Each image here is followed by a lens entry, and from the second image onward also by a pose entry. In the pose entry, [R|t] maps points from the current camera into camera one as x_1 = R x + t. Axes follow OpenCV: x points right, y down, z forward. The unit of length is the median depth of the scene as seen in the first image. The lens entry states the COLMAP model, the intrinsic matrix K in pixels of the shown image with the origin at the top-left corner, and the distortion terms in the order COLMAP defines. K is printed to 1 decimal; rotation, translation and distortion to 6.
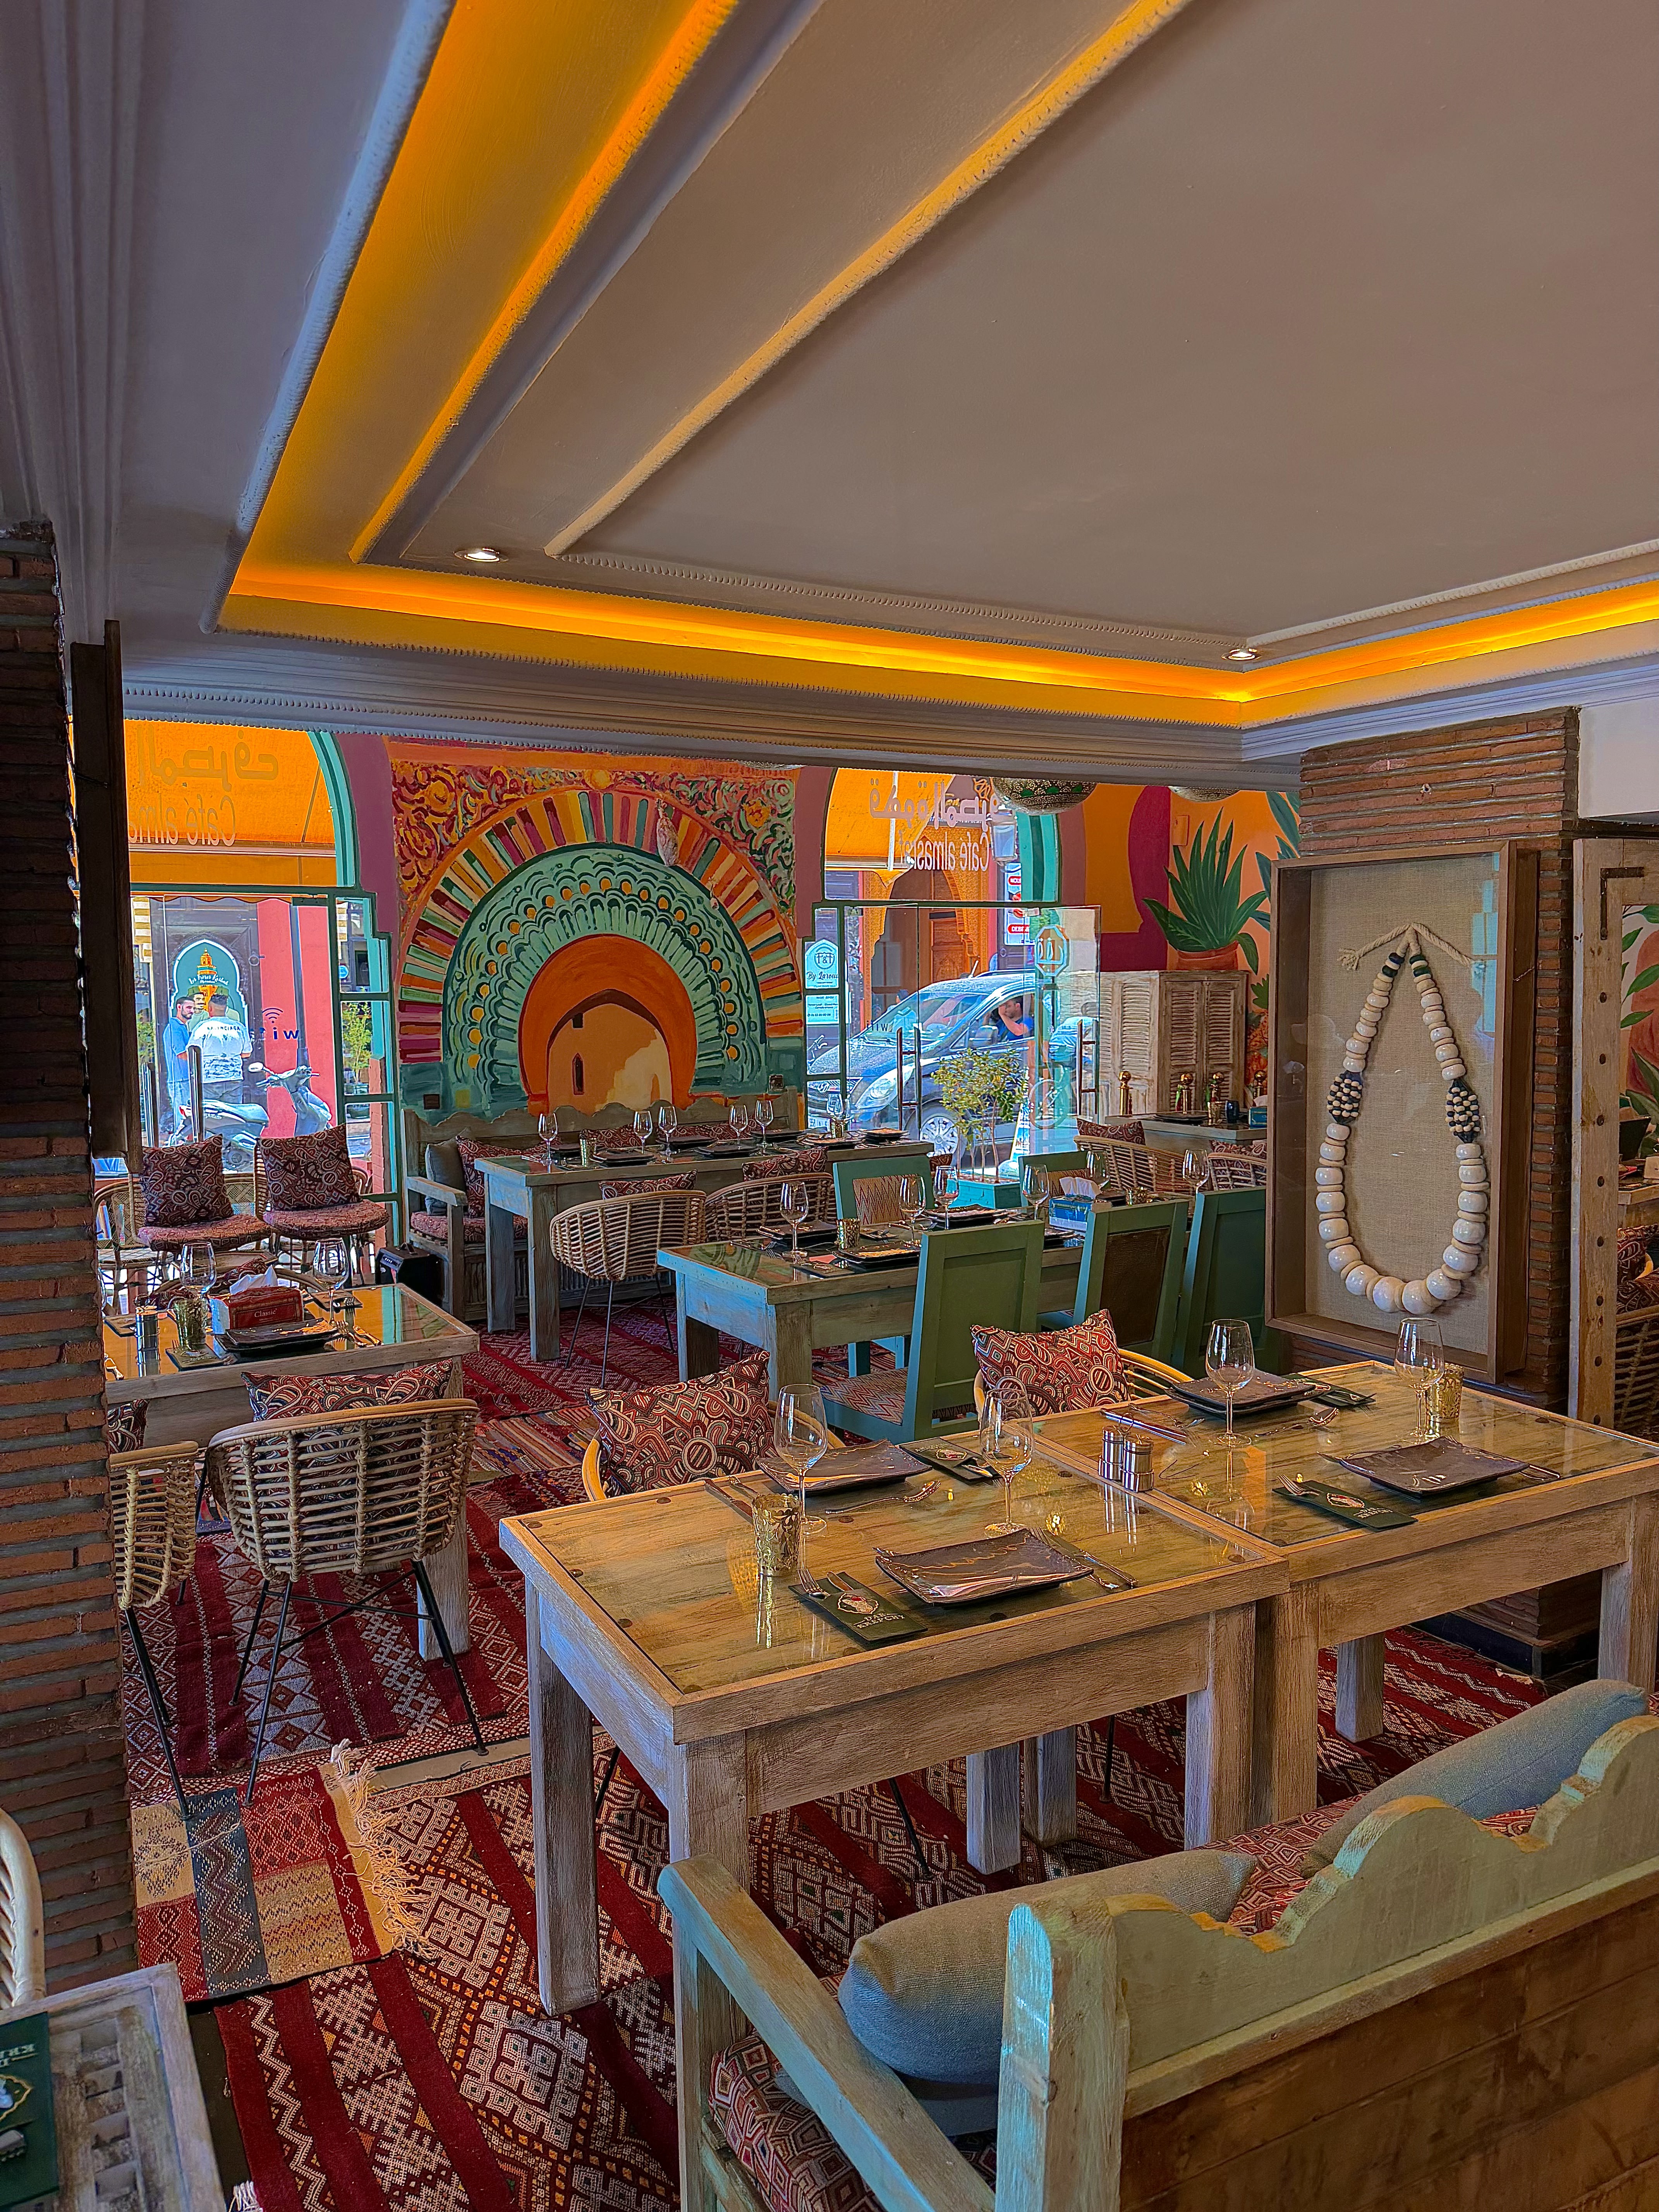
lens RADIAL K [[1537.4, 0, 835.1], [0, 1537.4, 1109.4], [0, 0, 1]] dist [0.045750, 0.000680]
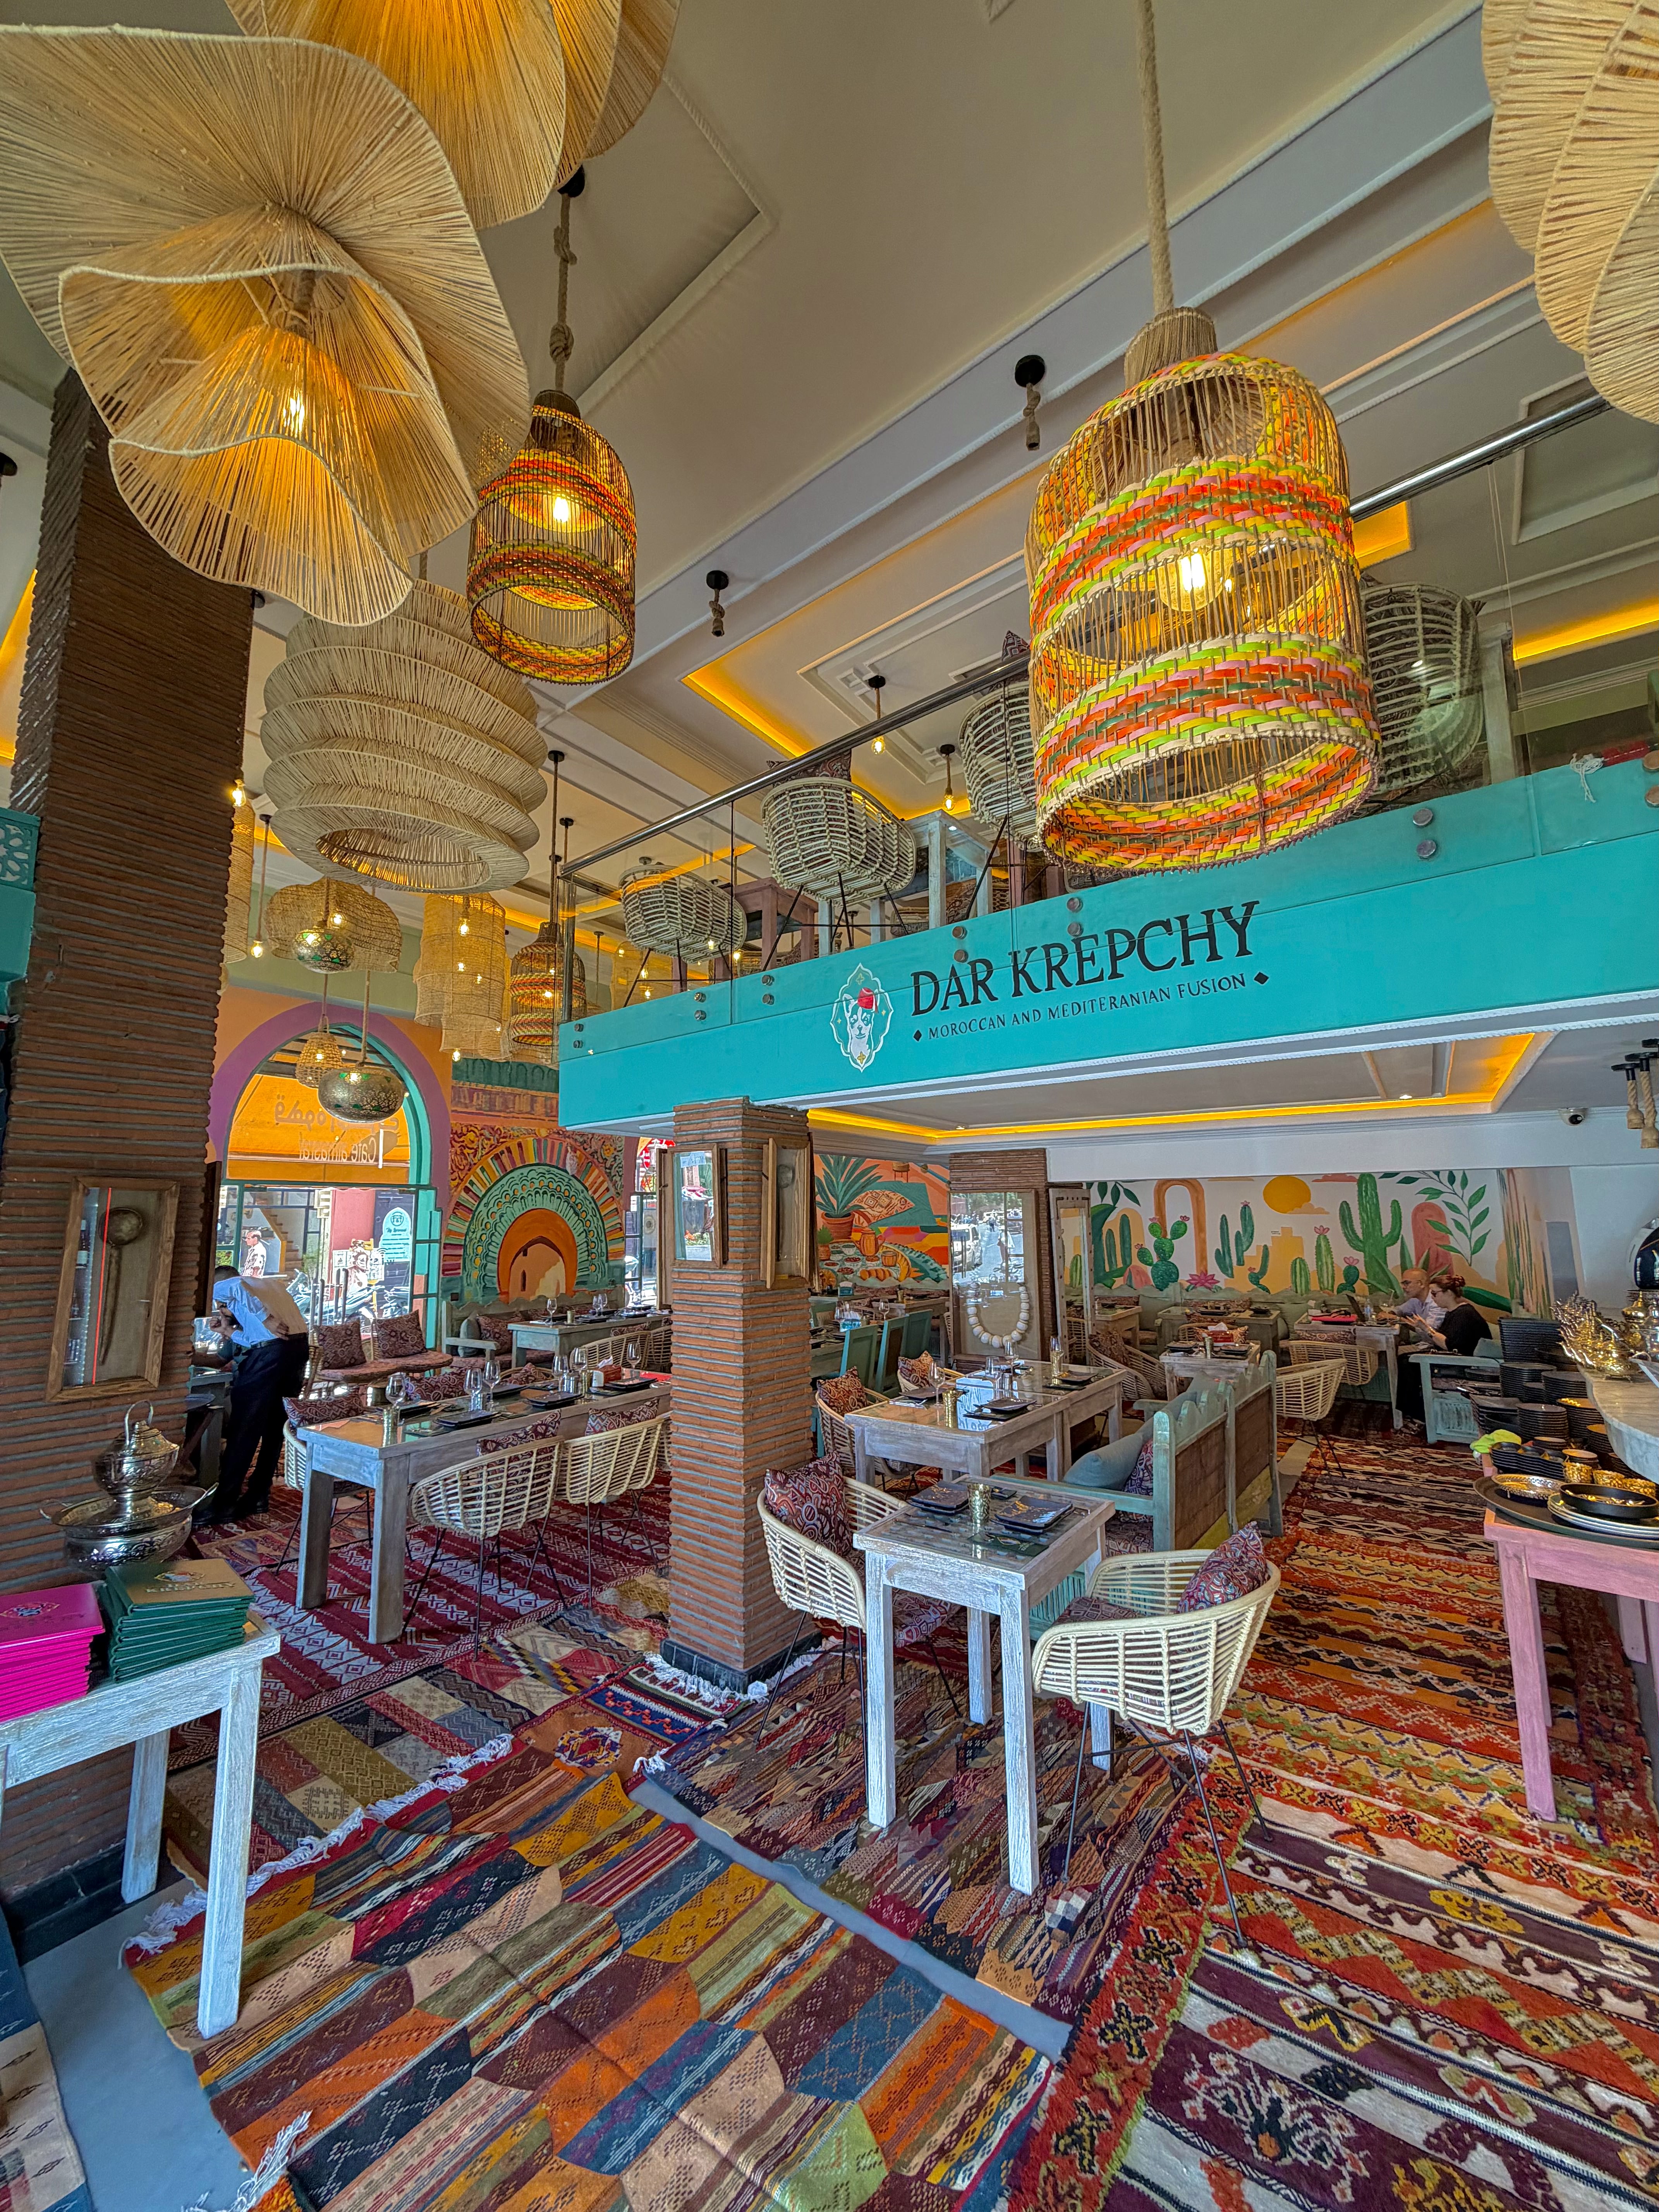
lens RADIAL K [[883.6, 0, 825.5], [0, 883.6, 1102.7], [0, 0, 1]] dist [-0.000226, 0.000000]
pose [[0.903233, 0.057900, 0.425227, -0.329730], [0.038435, 0.975961, -0.214531, 0.012816], [-0.427426, 0.210115, 0.879295, -0.204124]]
